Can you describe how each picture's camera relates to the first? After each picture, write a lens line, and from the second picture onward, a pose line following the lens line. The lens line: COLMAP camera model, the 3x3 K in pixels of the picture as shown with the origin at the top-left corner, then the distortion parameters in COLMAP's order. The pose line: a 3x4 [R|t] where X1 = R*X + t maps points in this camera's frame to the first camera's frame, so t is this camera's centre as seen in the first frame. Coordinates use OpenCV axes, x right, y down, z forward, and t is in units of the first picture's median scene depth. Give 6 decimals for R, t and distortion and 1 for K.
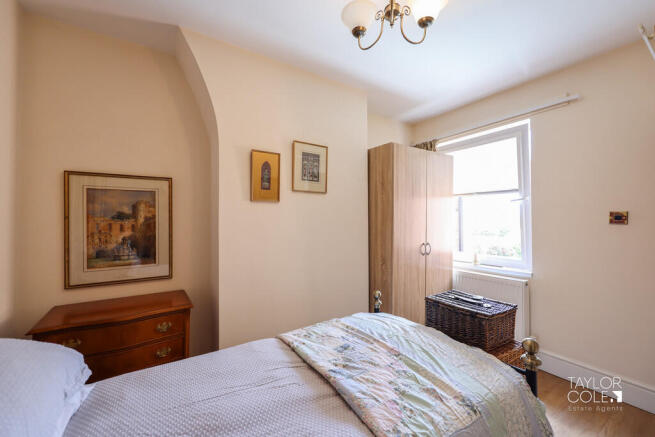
lens RADIAL K [[261.7, 0, 325.8], [0, 261.7, 218.7], [0, 0, 1]] dist [0.000099, 0.000114]
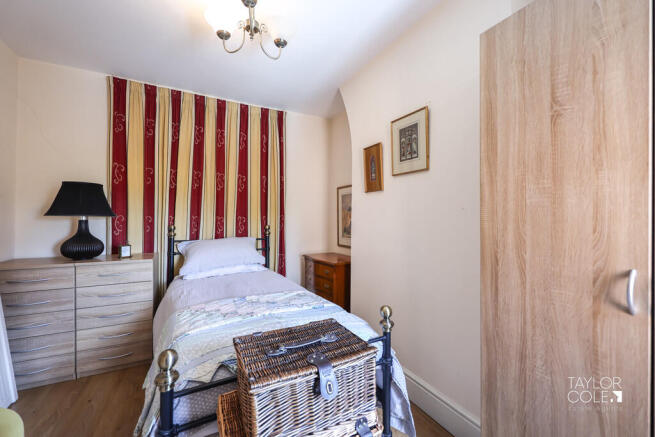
lens RADIAL K [[261.7, 0, 325.8], [0, 261.7, 218.7], [0, 0, 1]] dist [0.000099, 0.000114]
pose [[-0.068633, -0.000874, -0.997642, 0.818924], [-0.002963, 0.999995, -0.000673, 0.047880], [0.997638, 0.002910, -0.068636, 0.819601]]
